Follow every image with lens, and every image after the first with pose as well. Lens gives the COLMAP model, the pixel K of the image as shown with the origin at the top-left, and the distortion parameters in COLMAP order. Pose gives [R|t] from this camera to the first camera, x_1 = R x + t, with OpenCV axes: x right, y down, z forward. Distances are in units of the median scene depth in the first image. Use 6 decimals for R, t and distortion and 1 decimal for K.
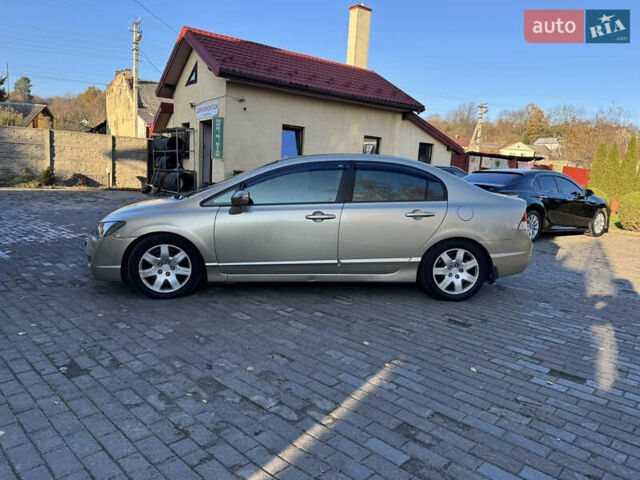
lens RADIAL K [[471.7, 0, 320.0], [0, 471.7, 240.0], [0, 0, 1]] dist [0.063253, -0.098222]
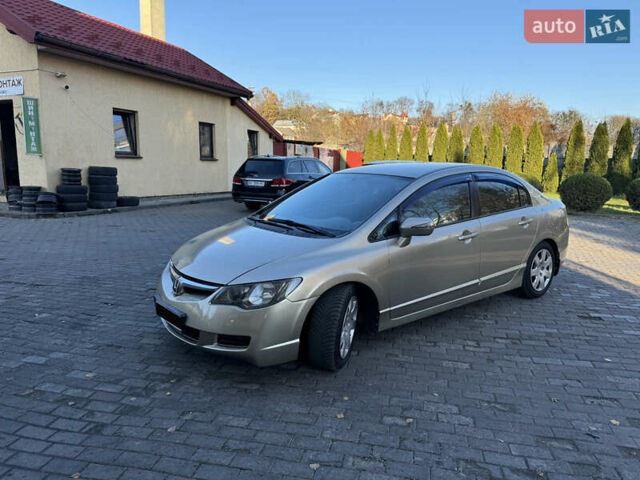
lens RADIAL K [[471.7, 0, 320.0], [0, 471.7, 240.0], [0, 0, 1]] dist [0.063253, -0.098222]
pose [[0.831552, -0.125160, 0.541162, -0.265434], [0.100321, 0.992102, 0.075299, -0.050355], [-0.546313, -0.008325, 0.837540, 0.134775]]
